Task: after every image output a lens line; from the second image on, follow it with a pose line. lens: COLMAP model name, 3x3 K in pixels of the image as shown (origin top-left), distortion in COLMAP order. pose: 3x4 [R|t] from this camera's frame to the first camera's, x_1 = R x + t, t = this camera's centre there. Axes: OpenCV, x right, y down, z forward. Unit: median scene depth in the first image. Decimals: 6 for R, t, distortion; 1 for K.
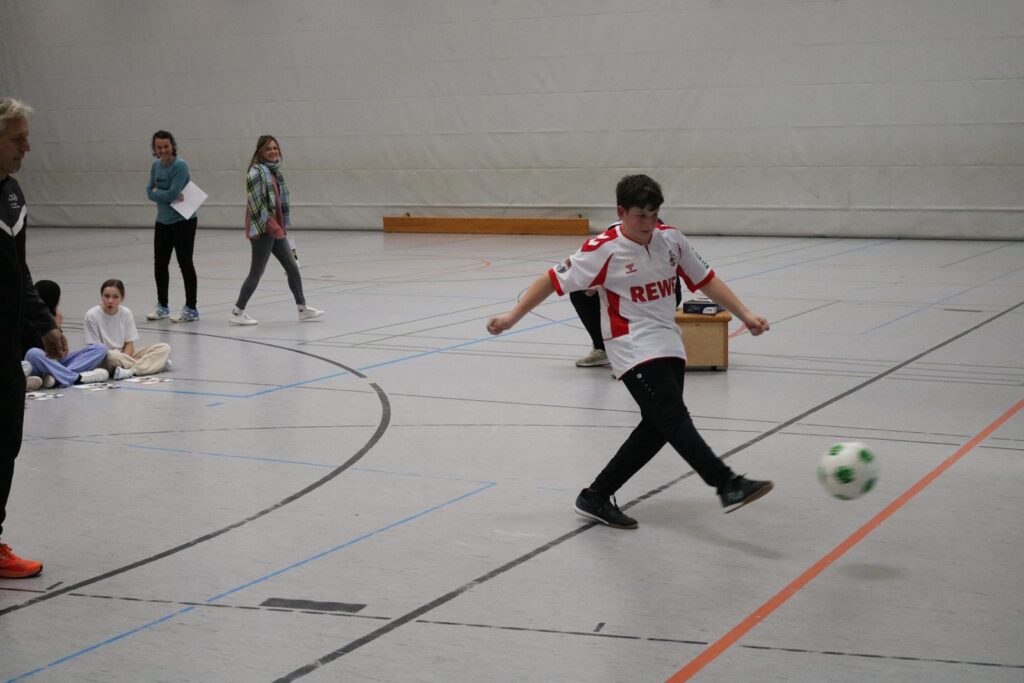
lens RADIAL K [[1579.8, 0, 511.0], [0, 1579.8, 340.8], [0, 0, 1]] dist [-0.019007, 0.008233]
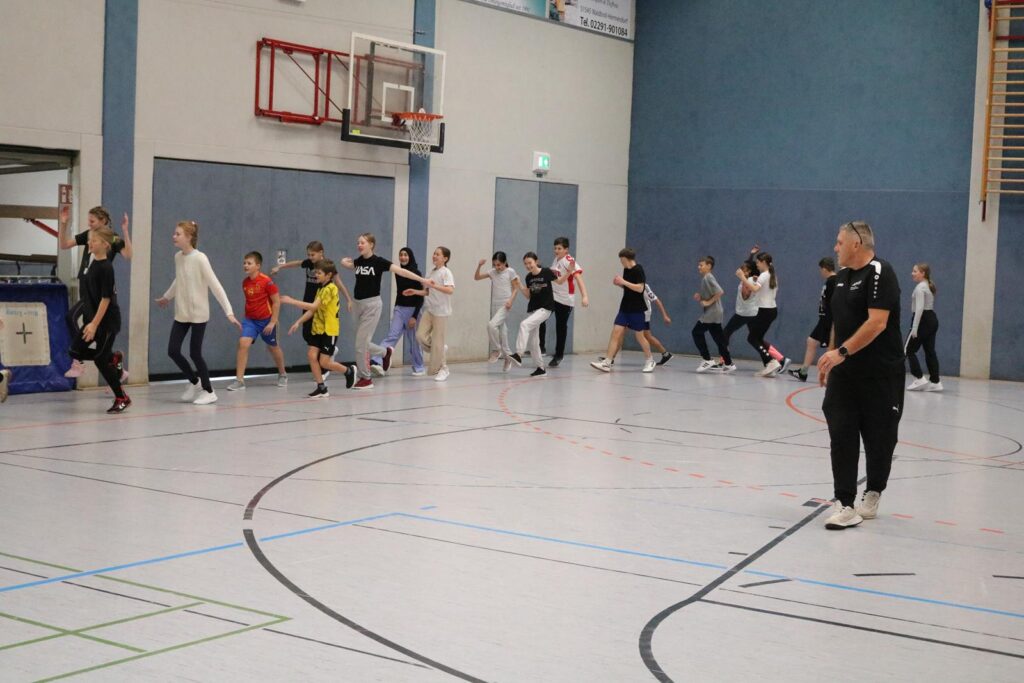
lens RADIAL K [[1587.1, 0, 511.9], [0, 1587.1, 341.4], [0, 0, 1]] dist [-0.042121, 0.027916]
pose [[-0.994186, -0.032701, 0.102590, -0.733964], [-0.012907, 0.982090, 0.187970, -0.535861], [-0.106900, 0.185554, -0.976802, 4.231494]]
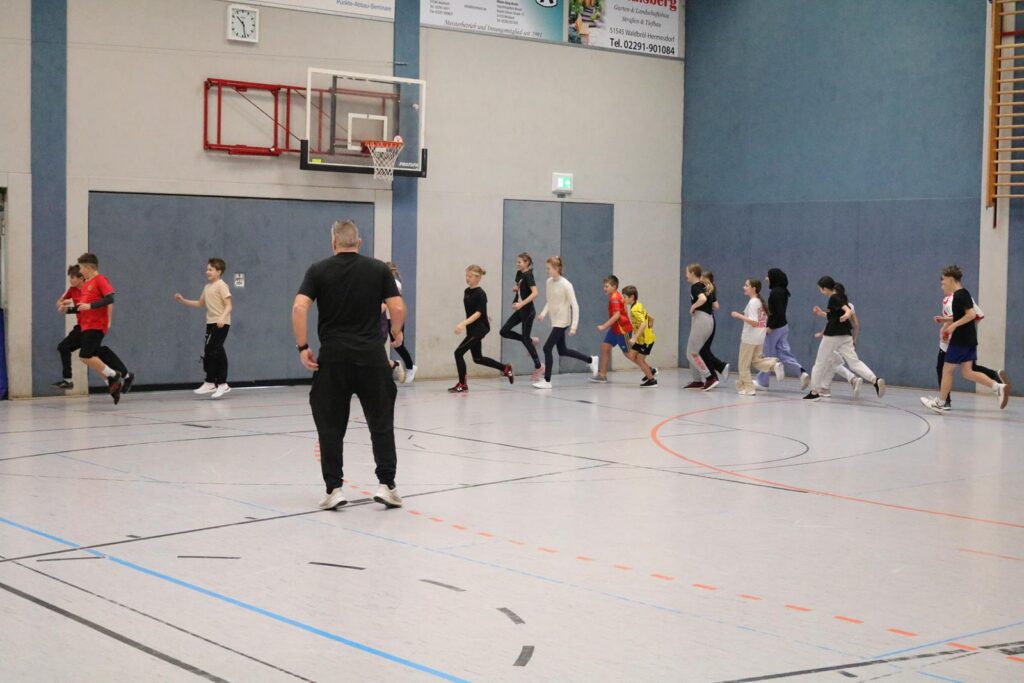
lens RADIAL K [[1579.8, 0, 511.0], [0, 1579.8, 340.8], [0, 0, 1]] dist [-0.019007, 0.008233]
pose [[-0.927186, -0.022870, 0.373902, -2.034430], [0.042686, 0.985183, 0.166110, -0.503487], [-0.372161, 0.169975, -0.912472, 4.027544]]
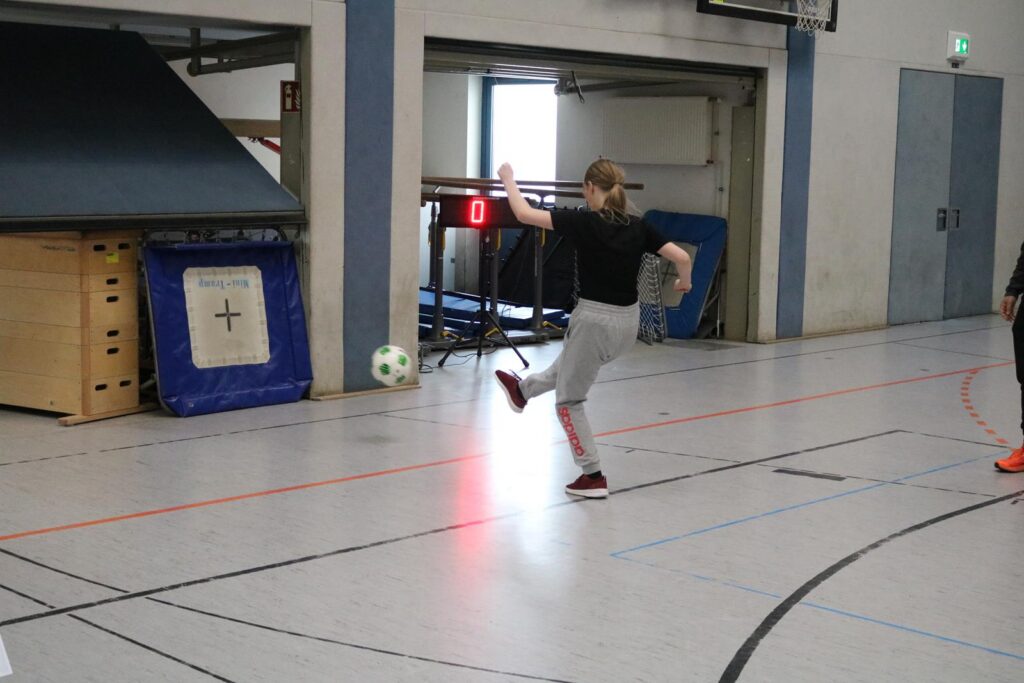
lens RADIAL K [[1579.3, 0, 509.6], [0, 1579.3, 337.8], [0, 0, 1]] dist [-0.055278, 0.124247]
pose [[-0.963205, -0.041358, 0.265566, -0.296188], [0.023370, 0.971459, 0.236055, -0.374250], [-0.267749, 0.233576, -0.934747, 2.960569]]
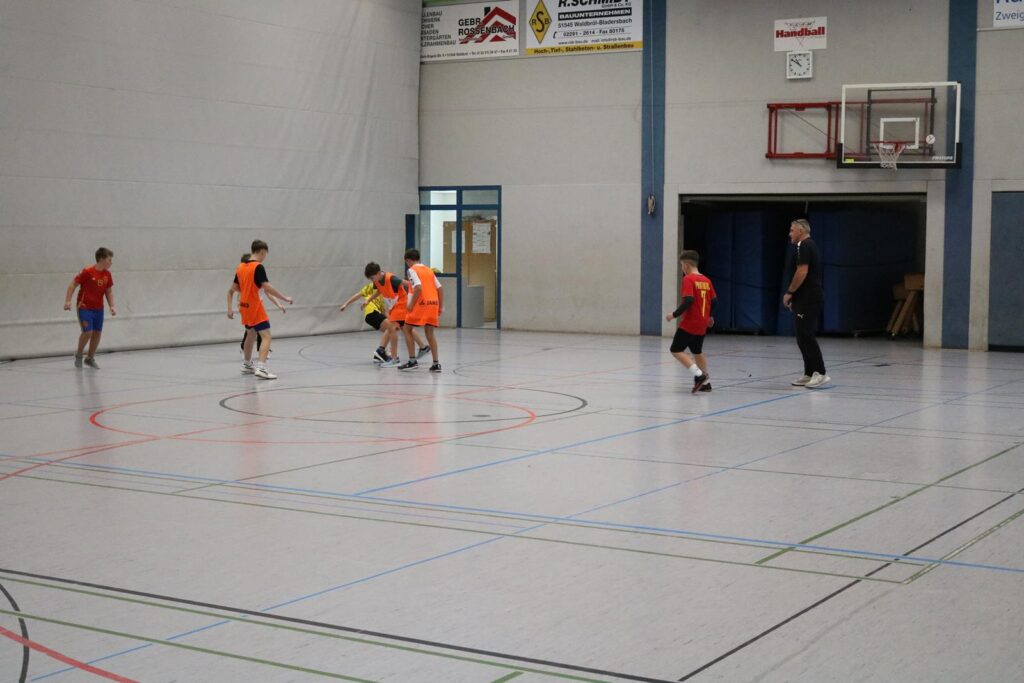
lens RADIAL K [[1579.3, 0, 509.6], [0, 1579.3, 337.8], [0, 0, 1]] dist [-0.055278, 0.124247]
pose [[0.066714, -0.048271, 0.996604, -5.275727], [0.111704, 0.992911, 0.040615, -0.043667], [-0.991500, 0.108615, 0.071633, 0.983278]]
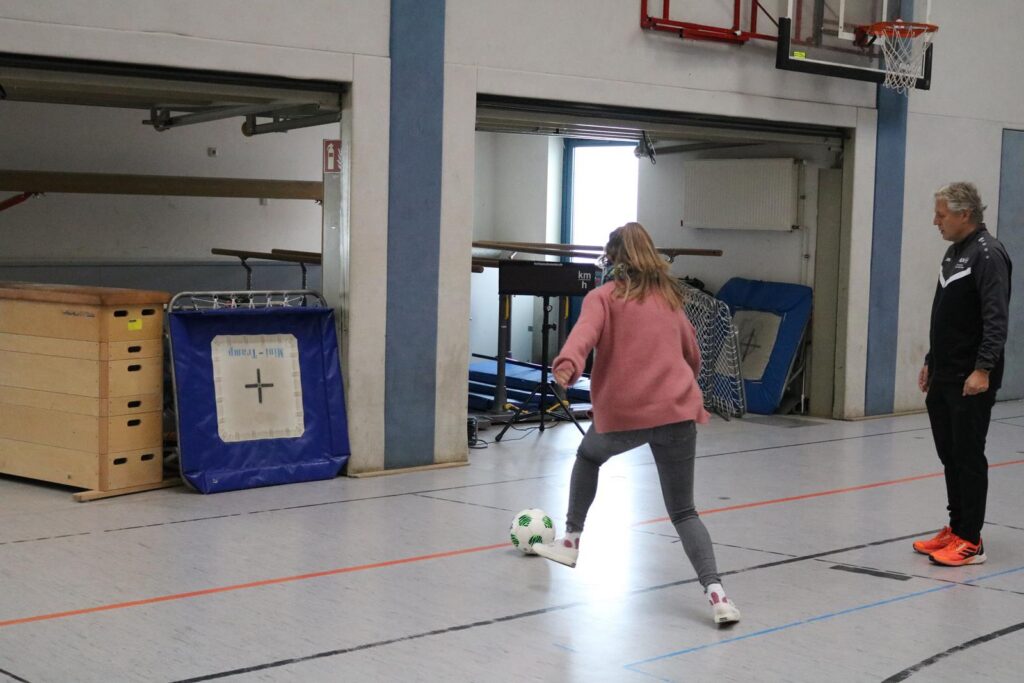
lens RADIAL K [[1579.3, 0, 509.6], [0, 1579.3, 337.8], [0, 0, 1]] dist [-0.055278, 0.124247]
pose [[-0.939028, -0.039282, 0.341588, -0.348393], [0.029373, 0.980656, 0.193520, -0.350257], [-0.342582, 0.191755, -0.919711, 2.792479]]
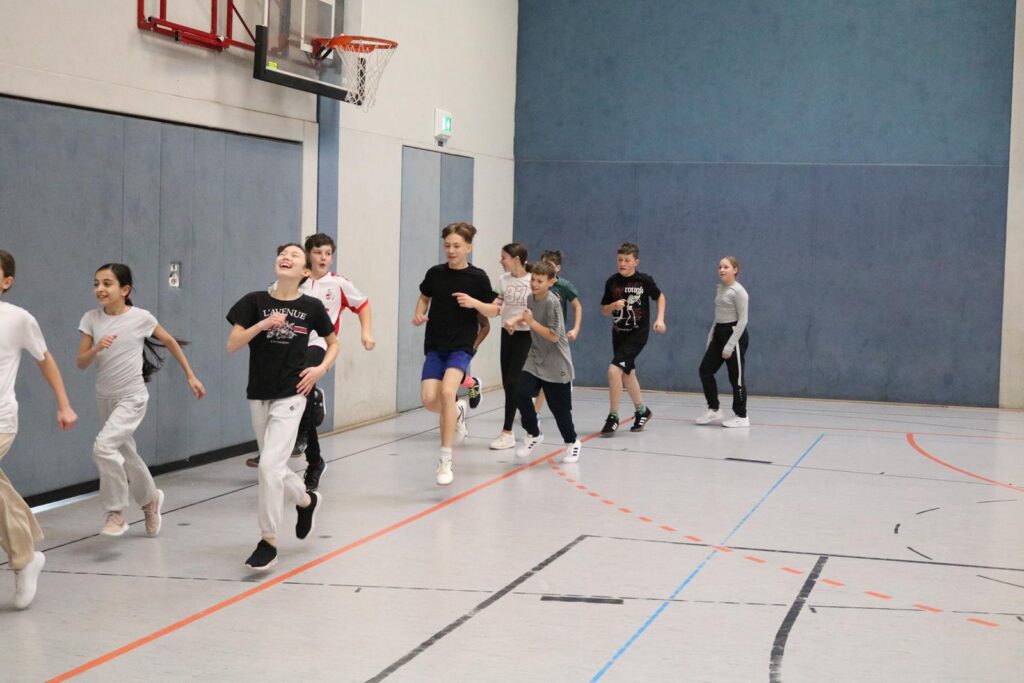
lens RADIAL K [[1579.3, 0, 509.6], [0, 1579.3, 337.8], [0, 0, 1]] dist [-0.055278, 0.124247]
pose [[-0.980080, -0.000365, -0.198602, 0.233451], [-0.038388, 0.981488, 0.187640, -0.349912], [0.194857, 0.191526, -0.961950, 2.703397]]
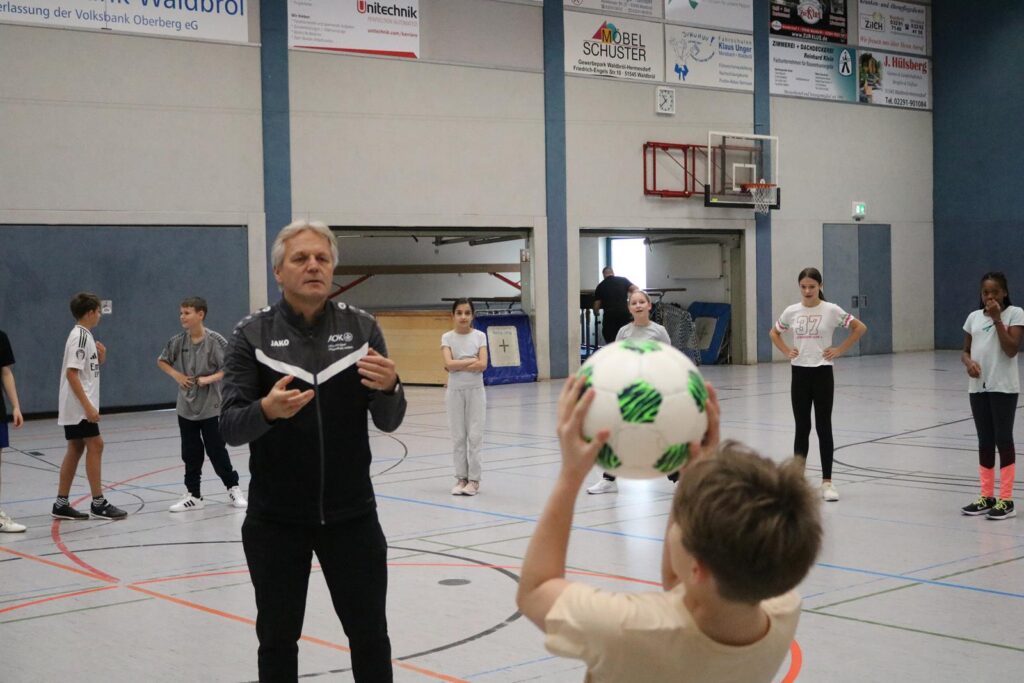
lens RADIAL K [[1587.1, 0, 511.9], [0, 1587.1, 341.4], [0, 0, 1]] dist [-0.042121, 0.027916]
pose [[-0.937780, 0.013147, 0.346981, -1.220820], [0.071863, 0.984996, 0.156902, -0.751250], [-0.339712, 0.172074, -0.924655, 5.943862]]
